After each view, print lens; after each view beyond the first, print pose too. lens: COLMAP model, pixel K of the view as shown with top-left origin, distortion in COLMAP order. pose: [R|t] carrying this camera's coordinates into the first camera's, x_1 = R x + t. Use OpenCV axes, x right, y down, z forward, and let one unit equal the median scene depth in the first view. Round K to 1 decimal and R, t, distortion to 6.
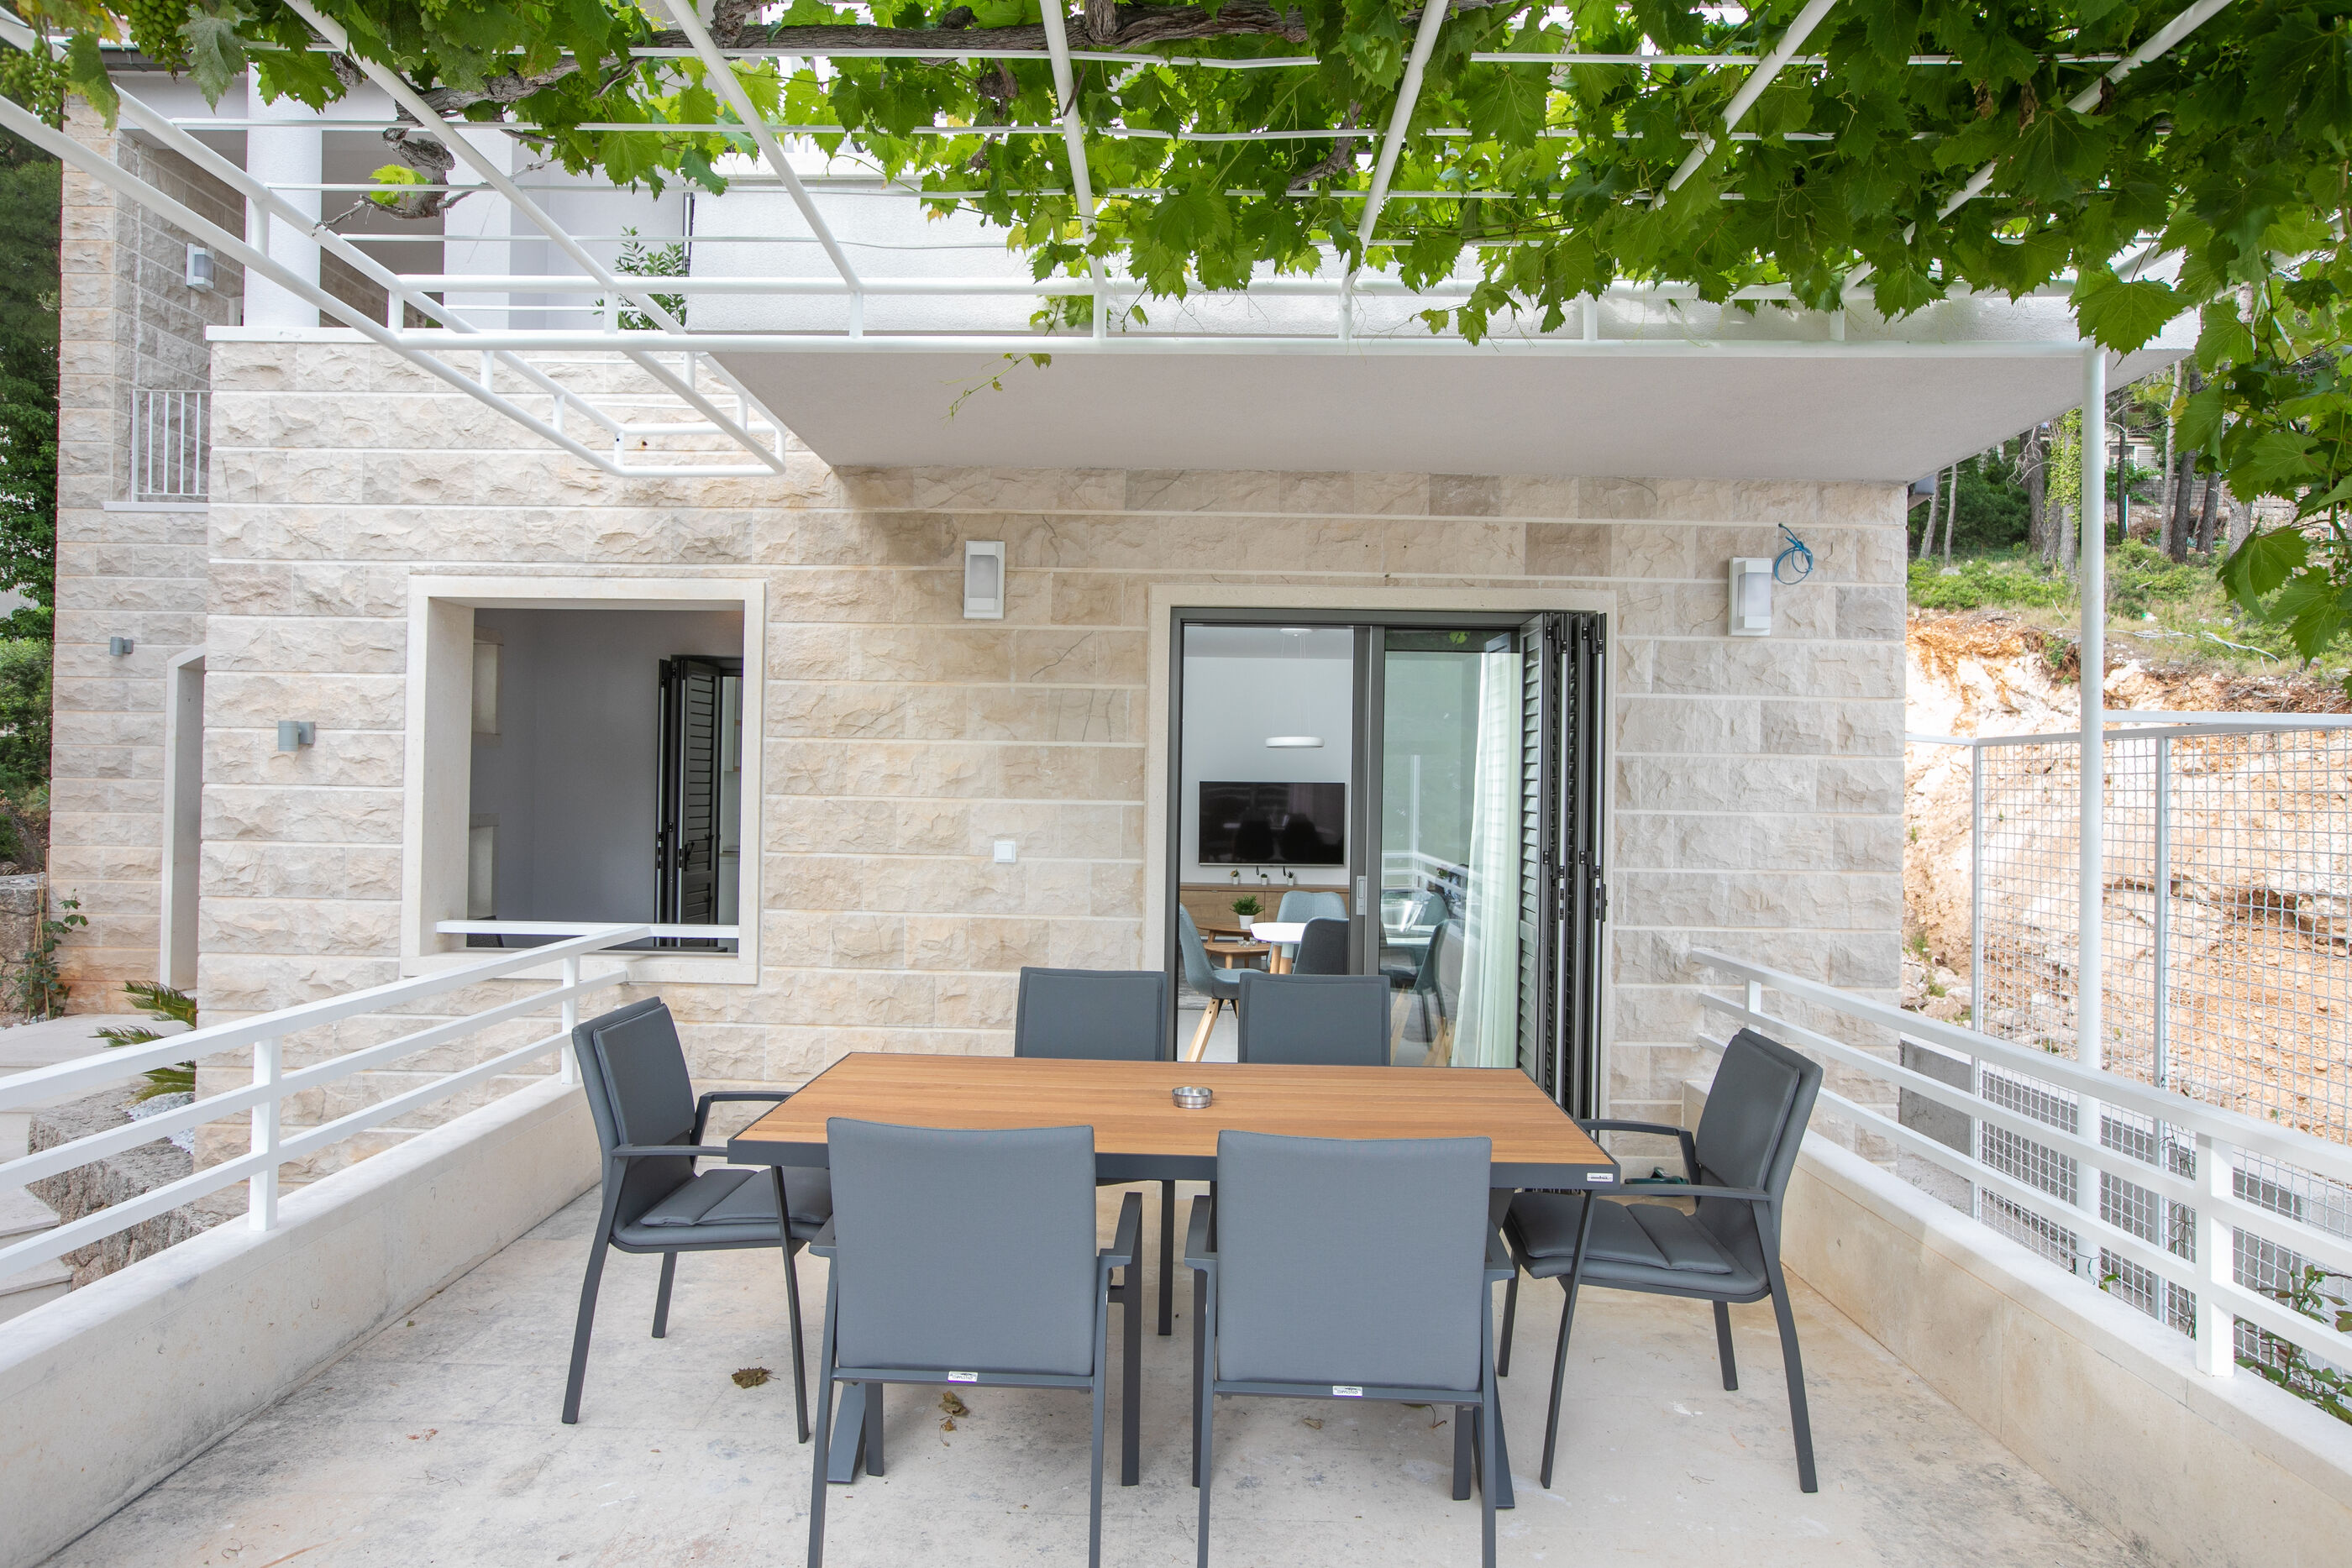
lens RADIAL K [[1377.0, 0, 1174.2], [0, 1377.0, 775.1], [0, 0, 1]] dist [-0.040767, 0.038786]
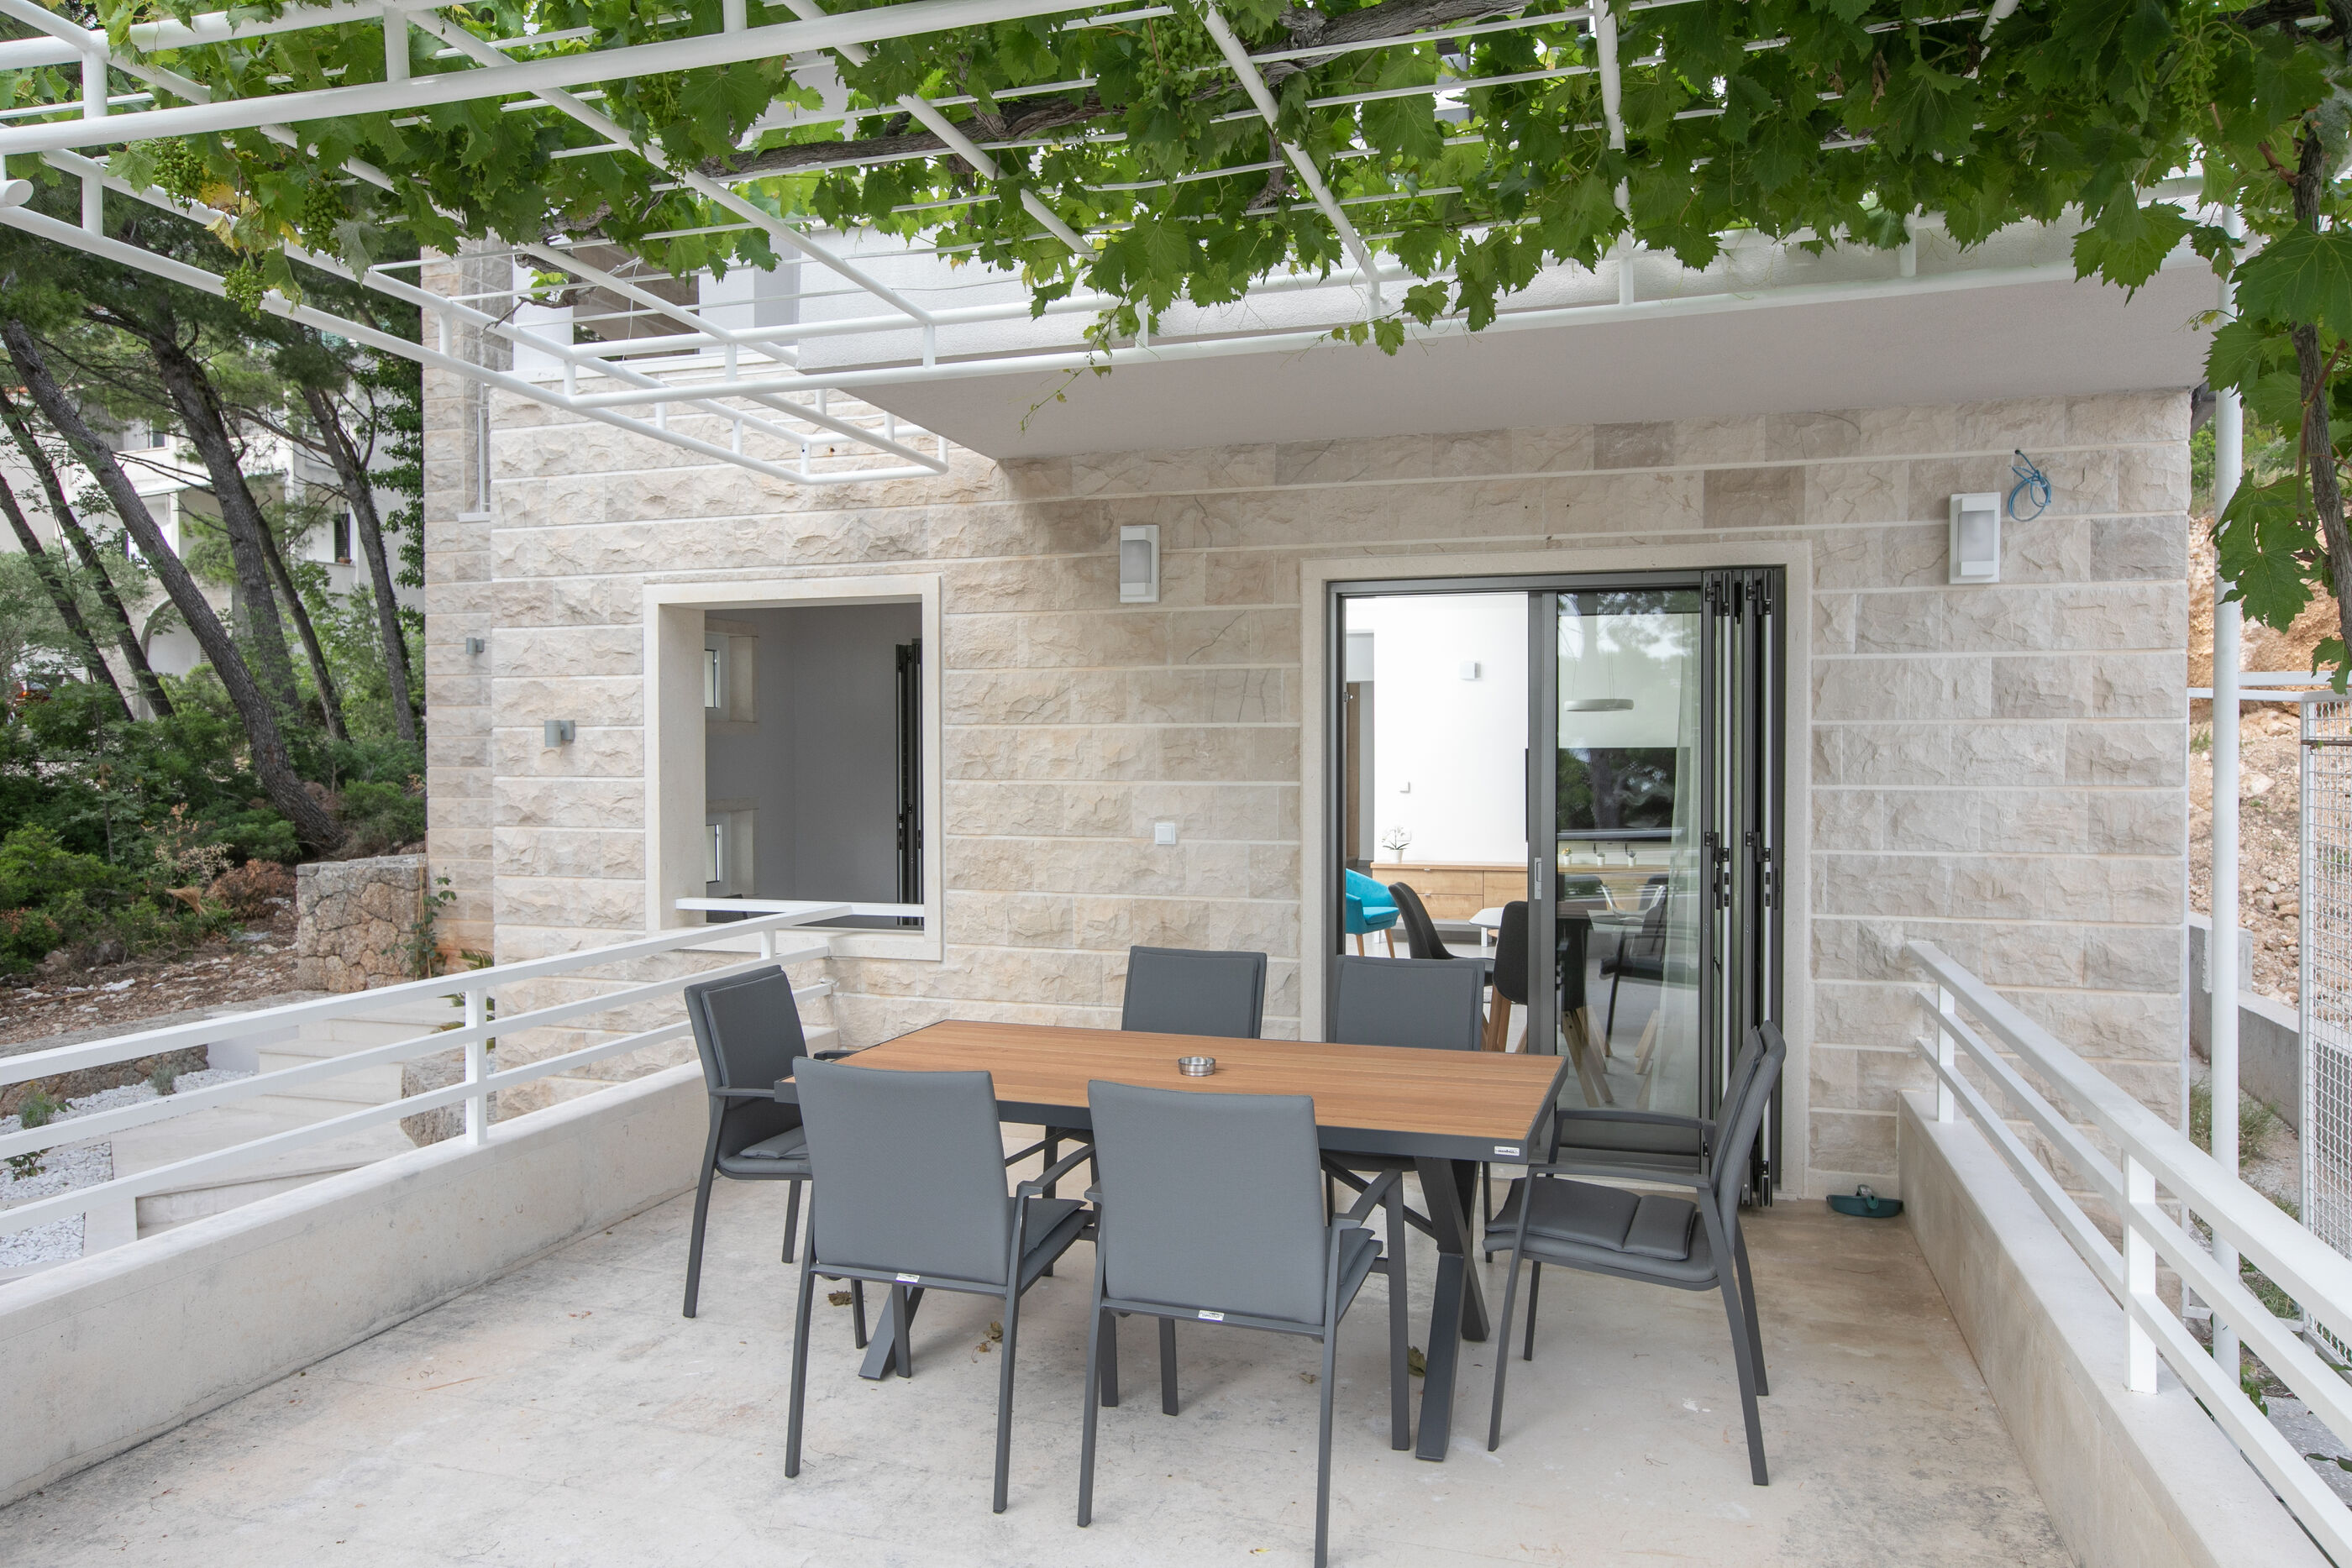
lens RADIAL K [[1614.0, 0, 1163.7], [0, 1614.0, 774.6], [0, 0, 1]] dist [-0.035383, 0.073665]
pose [[0.956460, -0.013375, -0.291558, 0.219208], [0.020520, 0.999559, 0.021462, -0.012707], [0.291142, -0.026510, 0.956312, -0.126040]]
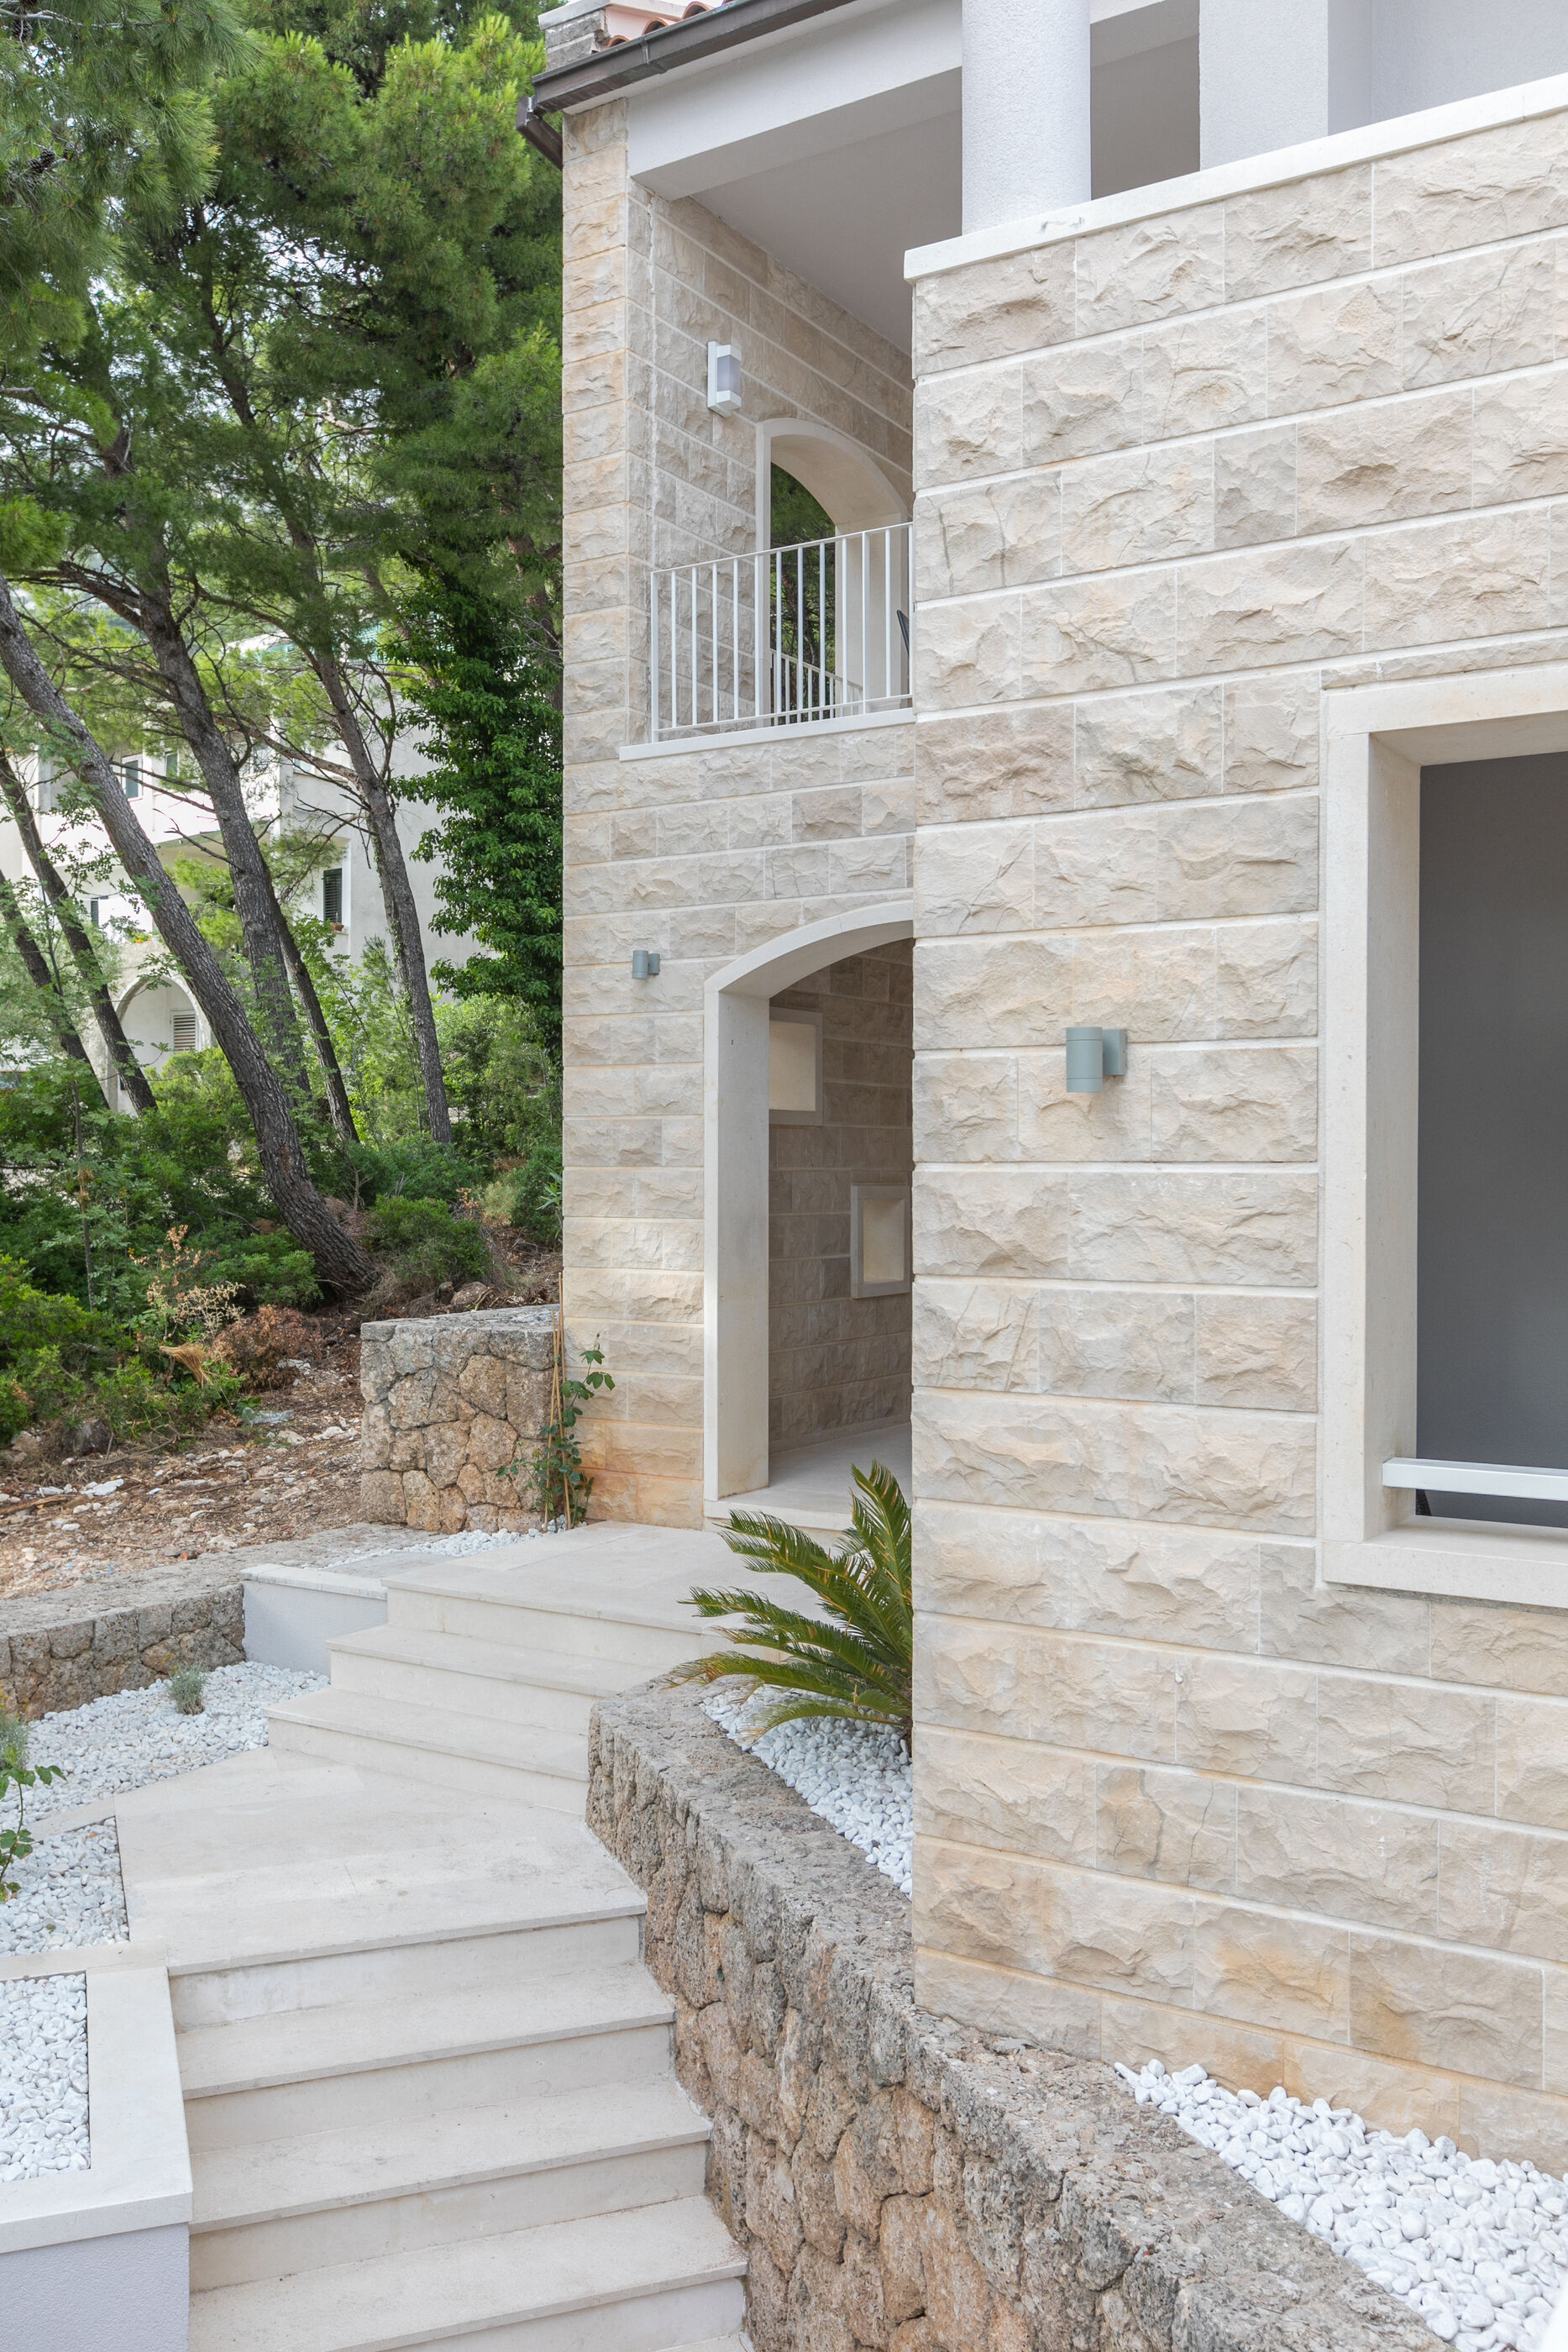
lens RADIAL K [[2010.3, 0, 784.0], [0, 2010.3, 1176.0], [0, 0, 1]] dist [0.004311, 0.002448]
pose [[0.861000, -0.013806, -0.508417, -0.379280], [0.018607, 0.999817, 0.004362, 0.006891], [0.508264, -0.013216, 0.861100, 0.337232]]
